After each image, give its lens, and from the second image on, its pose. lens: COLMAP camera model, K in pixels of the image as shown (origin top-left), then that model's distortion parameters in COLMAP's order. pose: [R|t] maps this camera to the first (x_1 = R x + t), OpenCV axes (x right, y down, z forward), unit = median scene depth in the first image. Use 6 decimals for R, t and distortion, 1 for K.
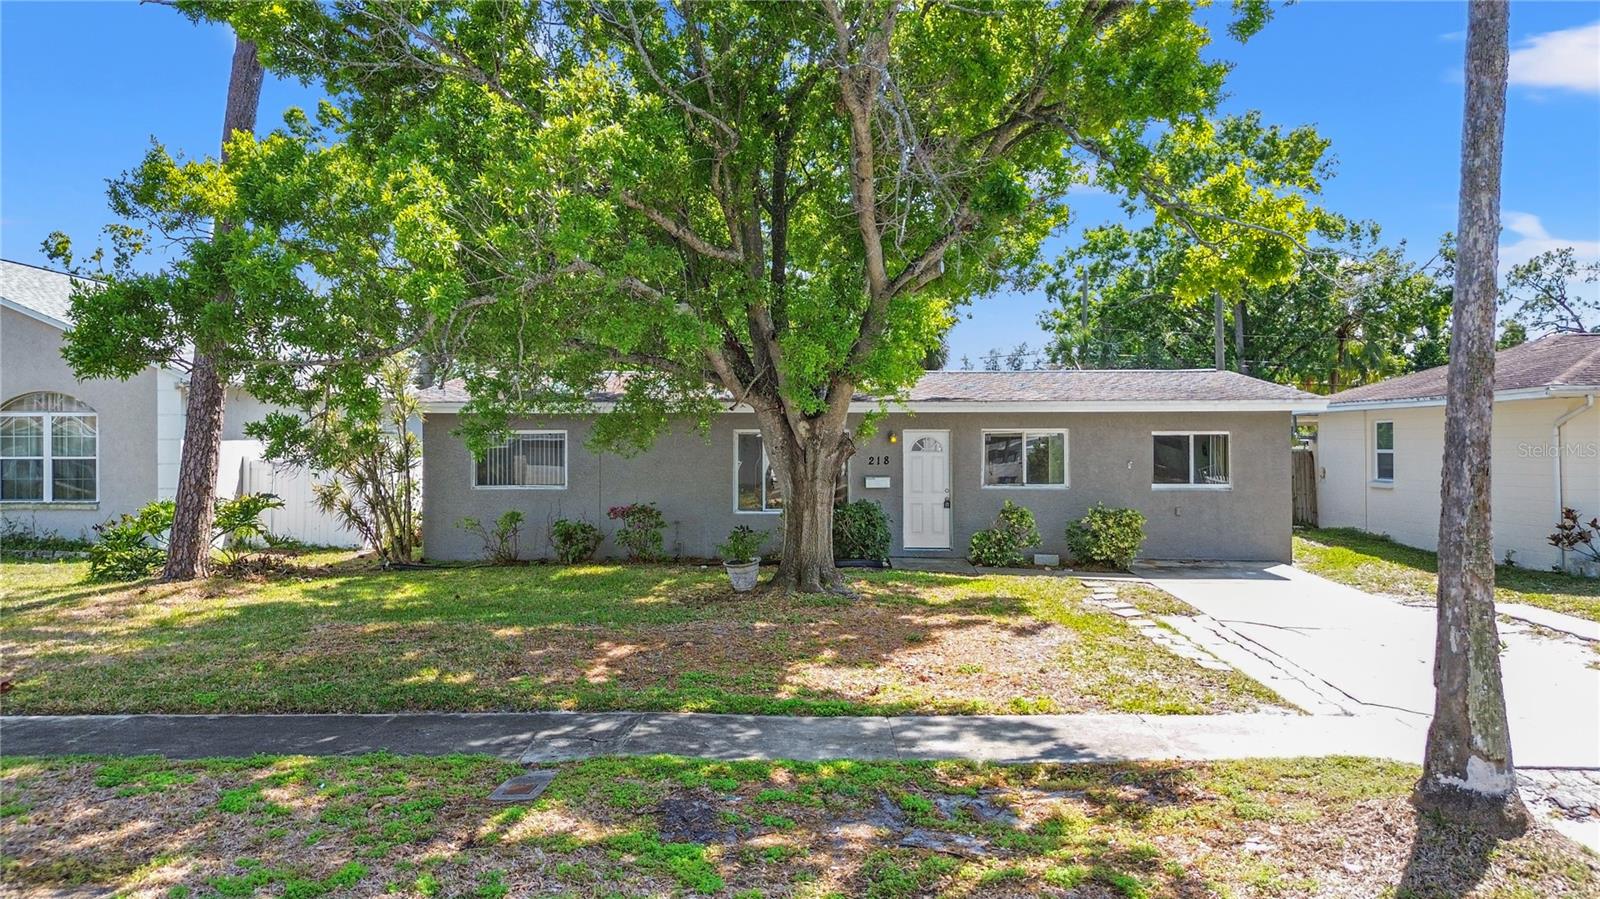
lens RADIAL K [[1138.9, 0, 819.4], [0, 1138.9, 446.9], [0, 0, 1]] dist [0.085662, -0.081648]
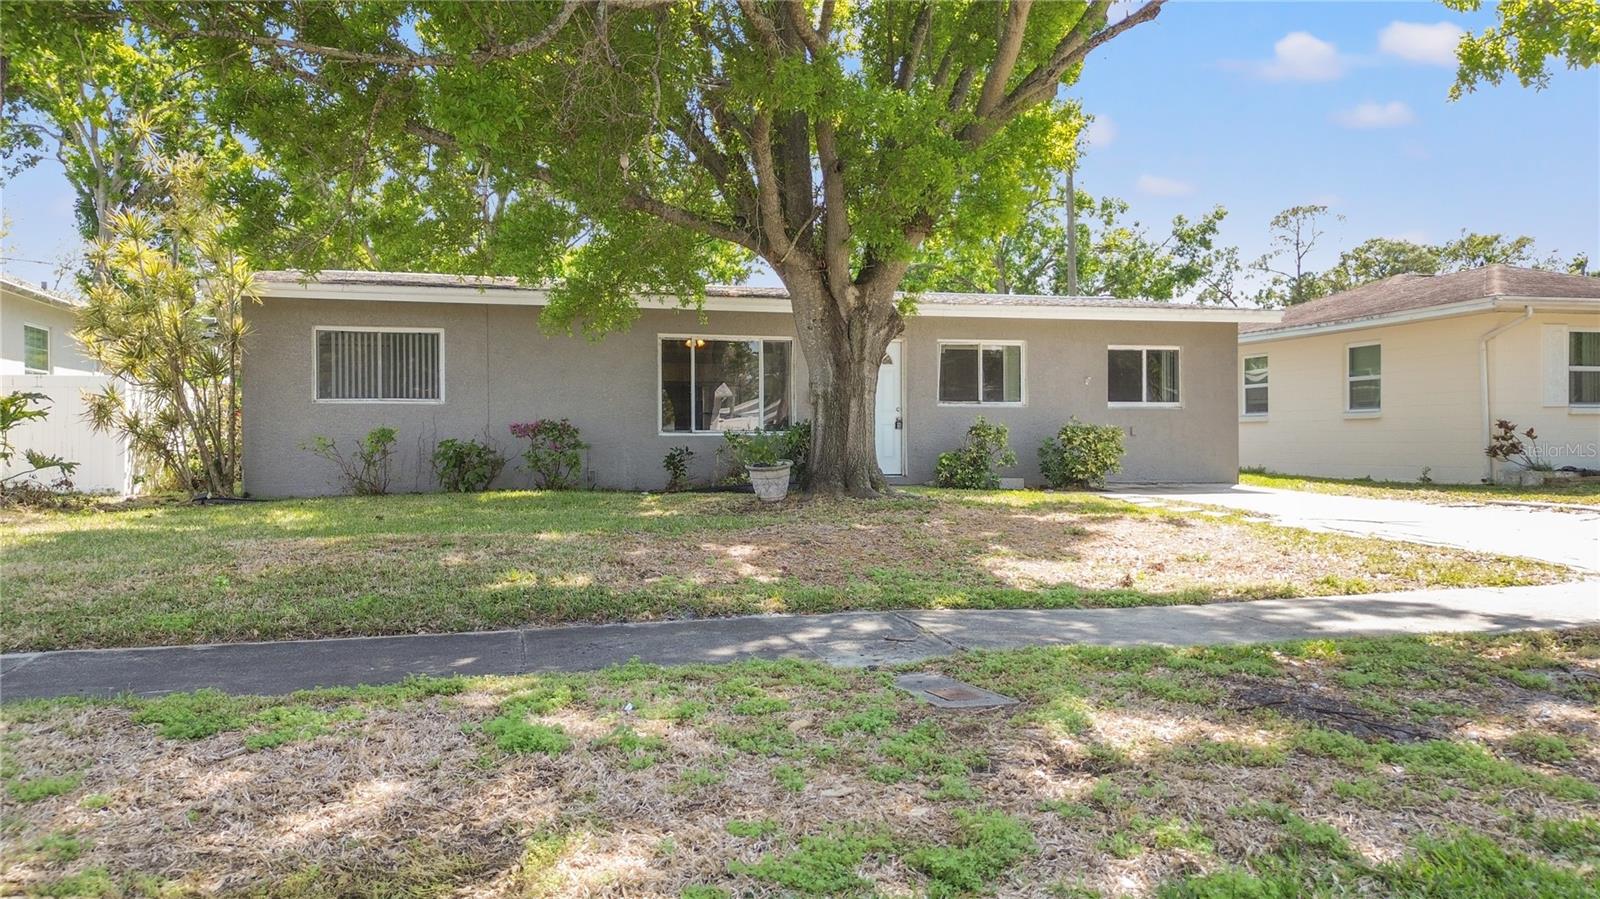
lens RADIAL K [[1138.9, 0, 819.4], [0, 1138.9, 446.9], [0, 0, 1]] dist [0.085662, -0.081648]
pose [[0.962790, -0.004744, 0.270210, -0.198006], [0.003404, 0.999979, 0.005430, 0.067078], [-0.270231, -0.004308, 0.962786, 0.181707]]
